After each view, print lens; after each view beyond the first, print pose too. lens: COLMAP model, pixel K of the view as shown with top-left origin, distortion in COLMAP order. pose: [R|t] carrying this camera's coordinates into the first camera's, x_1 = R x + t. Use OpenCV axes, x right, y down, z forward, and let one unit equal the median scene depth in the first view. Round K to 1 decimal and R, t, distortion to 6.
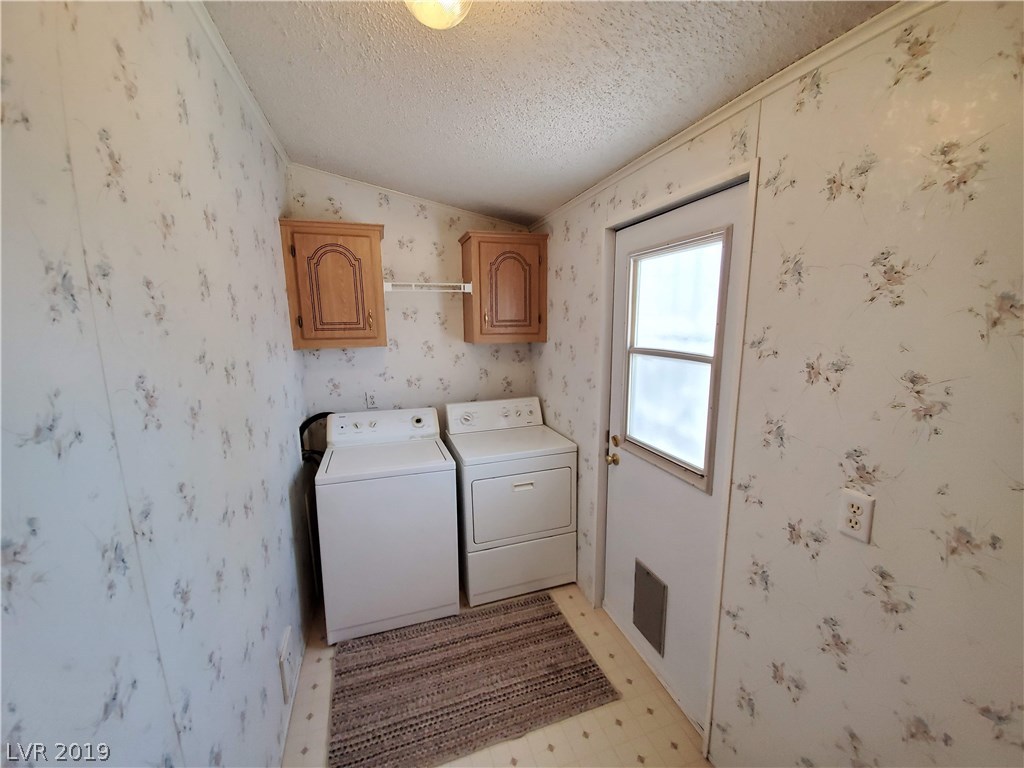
lens RADIAL K [[405.6, 0, 514.1], [0, 405.6, 387.3], [0, 0, 1]] dist [-0.003276, -0.000723]
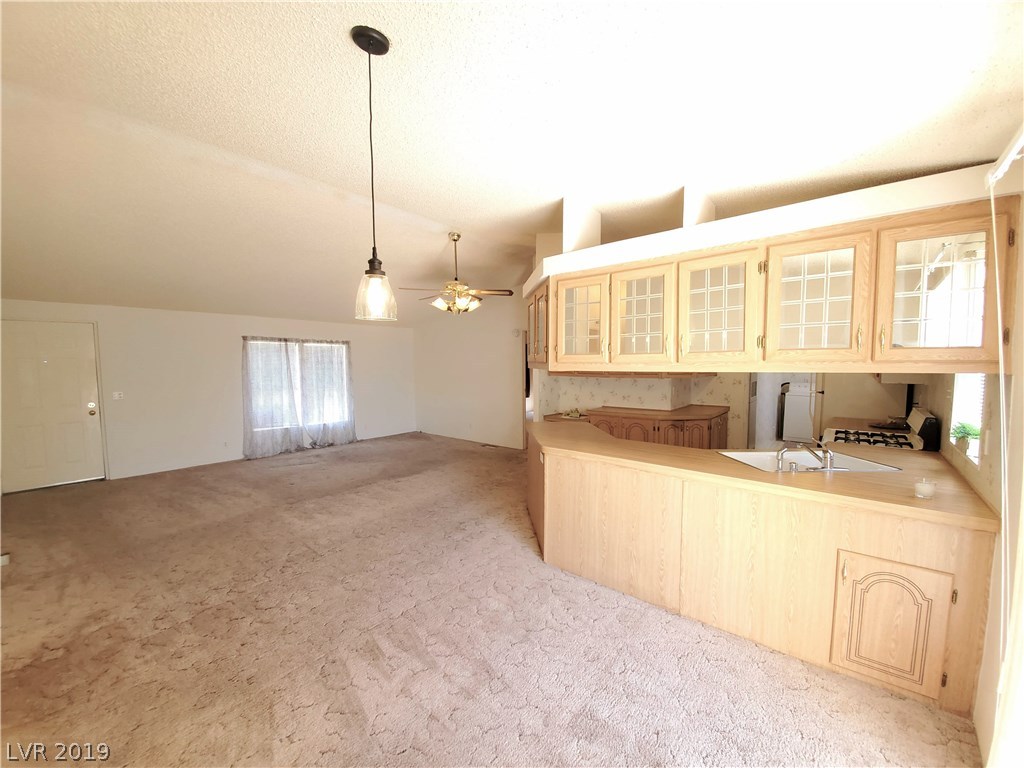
lens RADIAL K [[405.6, 0, 514.1], [0, 405.6, 387.3], [0, 0, 1]] dist [-0.003276, -0.000723]
pose [[0.521962, 0.058887, -0.850934, 1.184699], [-0.143890, 0.989396, -0.019793, 0.498674], [0.840745, 0.132772, 0.524900, -2.639827]]
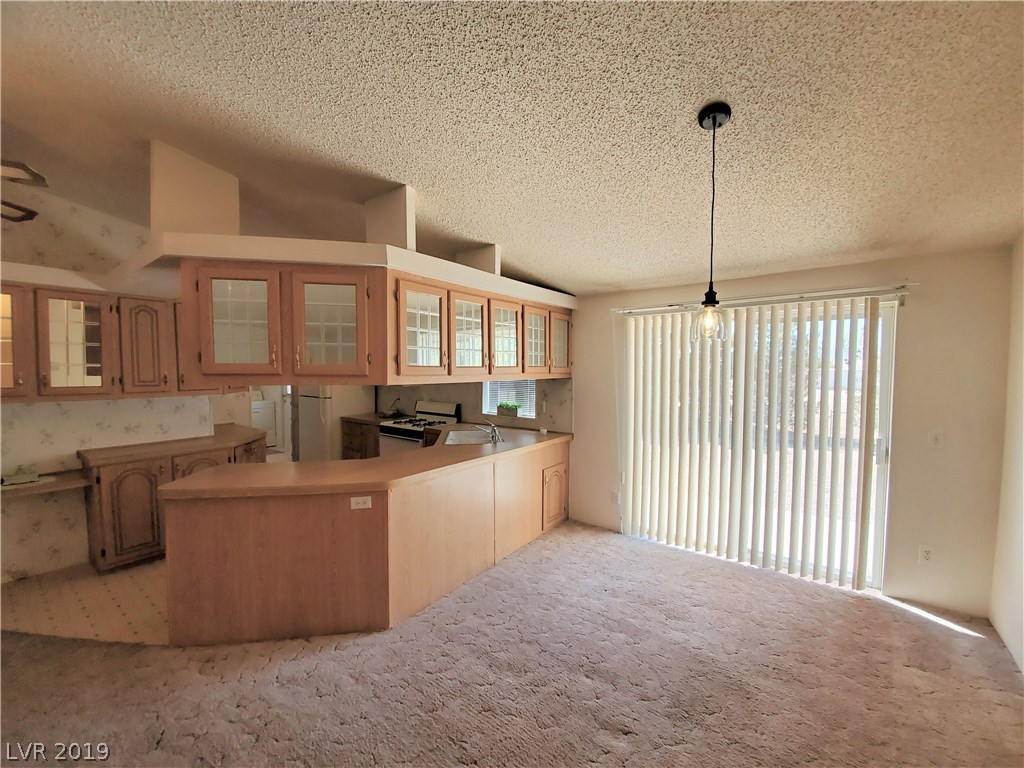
lens RADIAL K [[405.6, 0, 514.1], [0, 405.6, 387.3], [0, 0, 1]] dist [-0.003276, -0.000723]
pose [[0.823301, -0.016458, 0.567366, -0.118897], [0.088227, 0.991141, -0.099276, 0.537827], [-0.560706, 0.131791, 0.817460, -2.891714]]
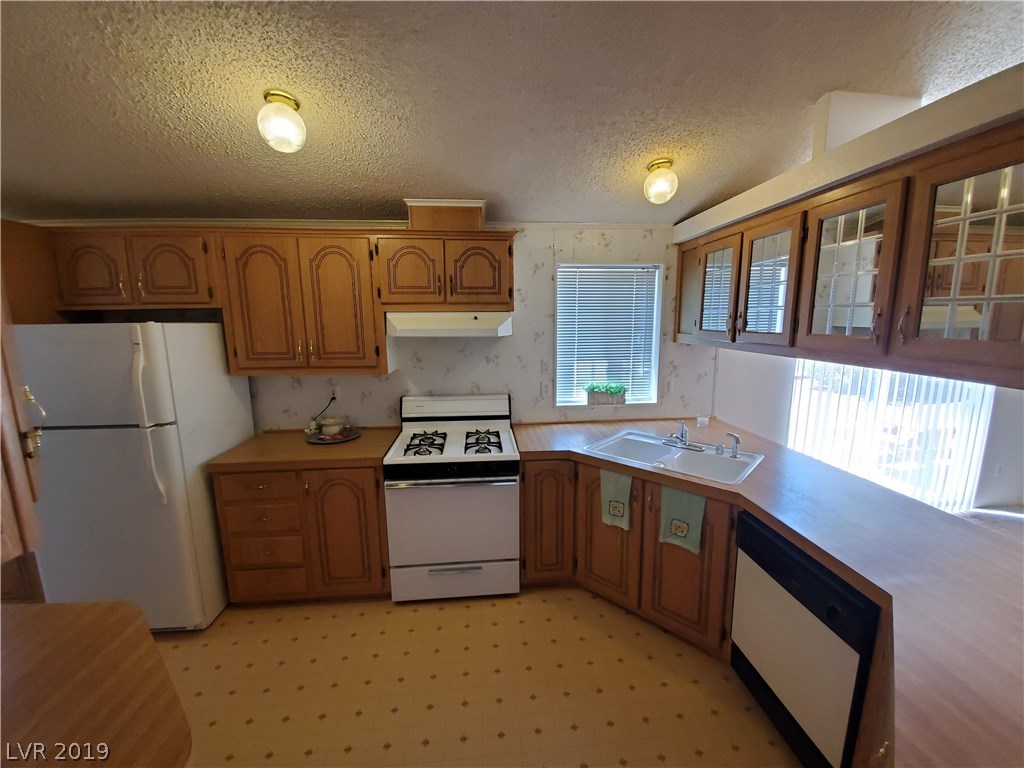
lens RADIAL K [[405.6, 0, 514.1], [0, 405.6, 387.3], [0, 0, 1]] dist [-0.003276, -0.000723]
pose [[0.233906, -0.157664, 0.959390, -0.304433], [0.174613, 0.977532, 0.118073, 0.229184], [-0.956451, 0.139904, 0.256181, -1.327457]]
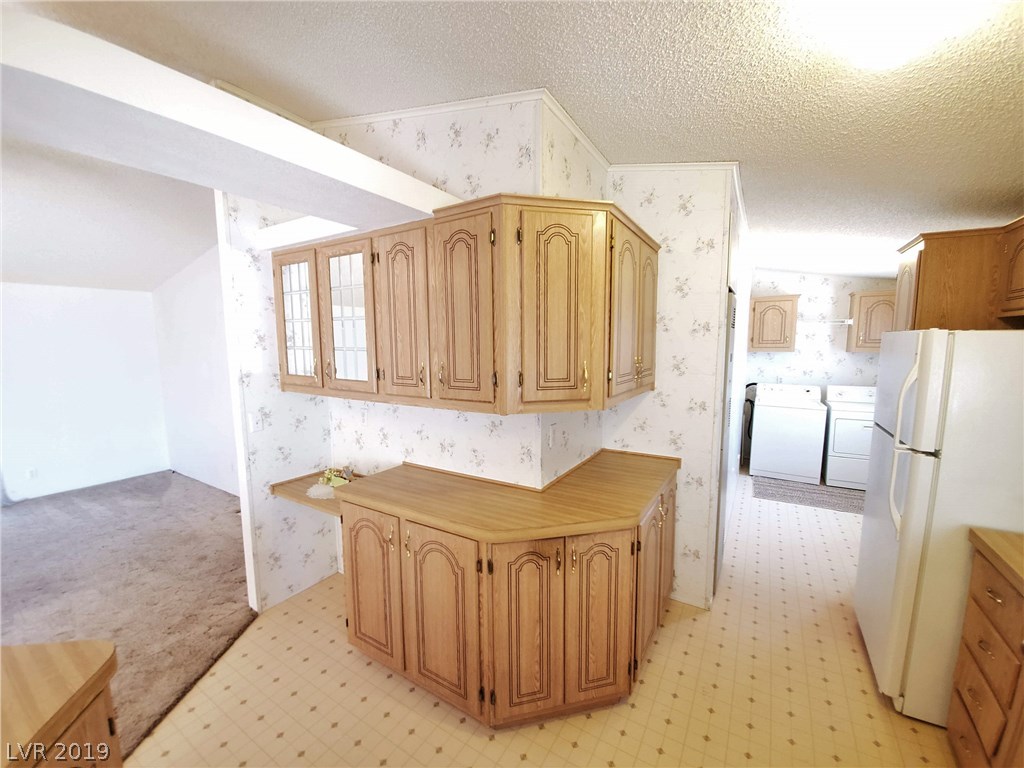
lens RADIAL K [[405.6, 0, 514.1], [0, 405.6, 387.3], [0, 0, 1]] dist [-0.003276, -0.000723]
pose [[0.632313, 0.089459, -0.769530, 0.388530], [-0.131939, 0.991234, 0.006820, 0.254775], [0.763395, 0.097219, 0.638574, -1.401256]]
